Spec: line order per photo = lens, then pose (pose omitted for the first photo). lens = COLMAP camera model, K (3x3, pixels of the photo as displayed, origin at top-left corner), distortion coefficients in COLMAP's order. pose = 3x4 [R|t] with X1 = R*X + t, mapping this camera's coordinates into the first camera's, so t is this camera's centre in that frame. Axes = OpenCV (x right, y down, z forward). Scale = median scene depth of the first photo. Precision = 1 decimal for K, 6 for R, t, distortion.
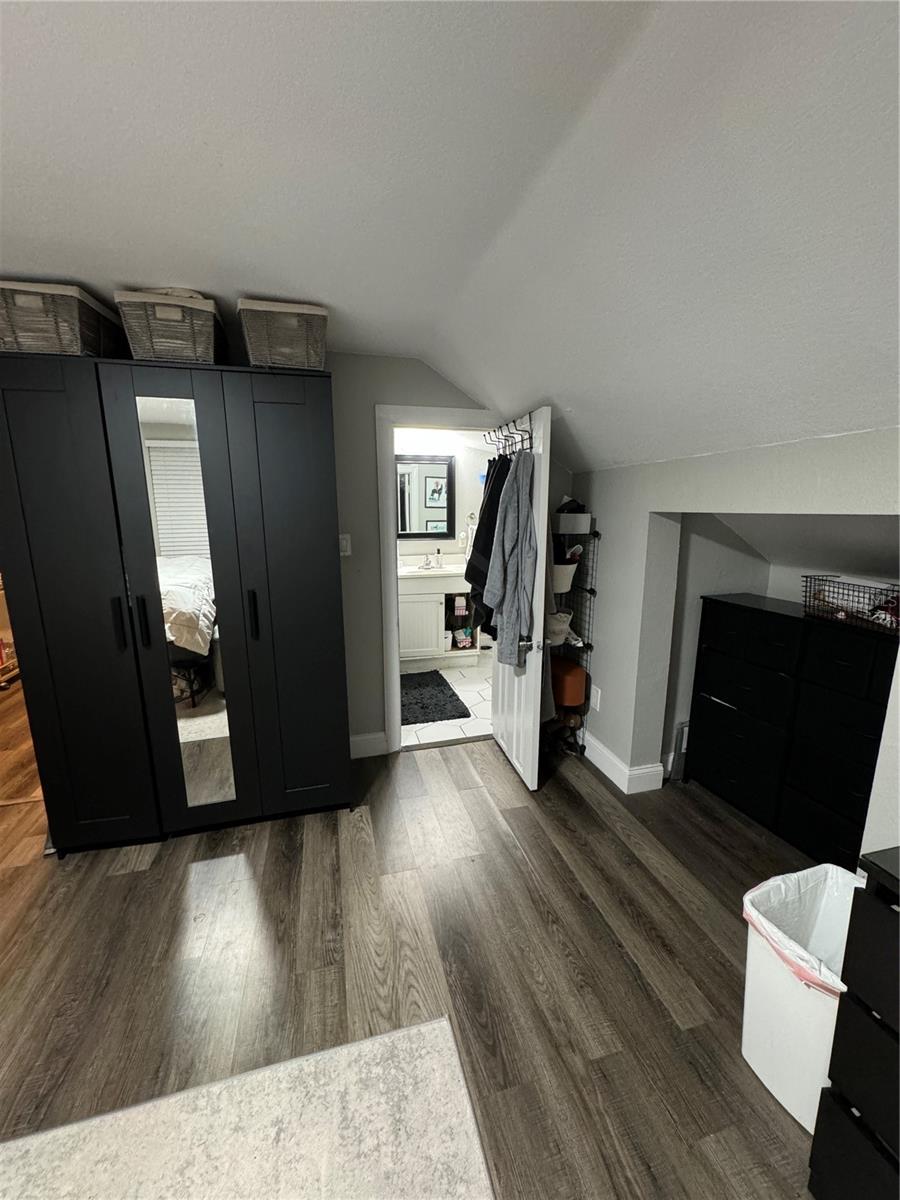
lens RADIAL K [[477.9, 0, 451.5], [0, 477.9, 598.5], [0, 0, 1]] dist [-0.001217, -0.000013]
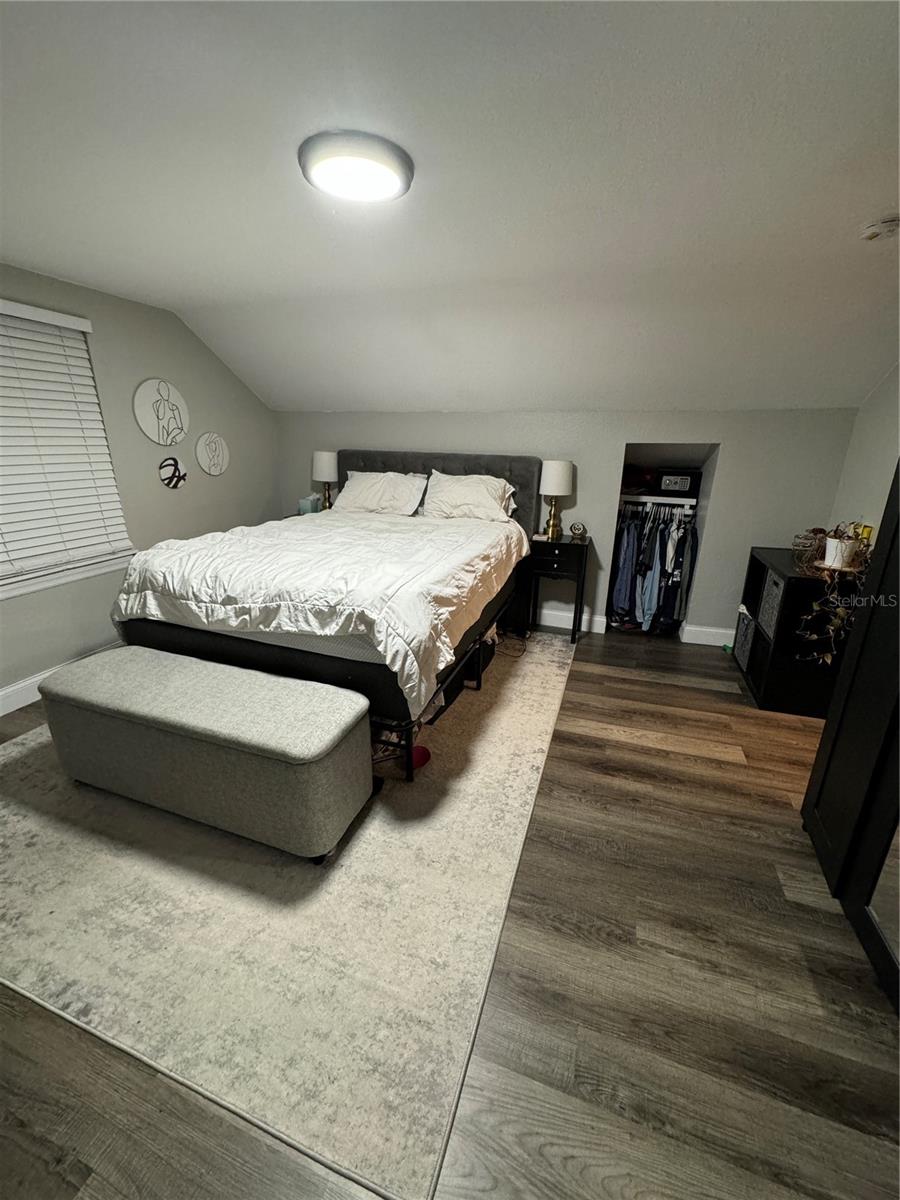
lens RADIAL K [[477.9, 0, 451.5], [0, 477.9, 598.5], [0, 0, 1]] dist [-0.001217, -0.000013]
pose [[-0.562009, 0.258433, -0.785722, 0.296411], [-0.160816, 0.897668, 0.410281, -0.208240], [0.811347, 0.356938, -0.462937, 1.095046]]
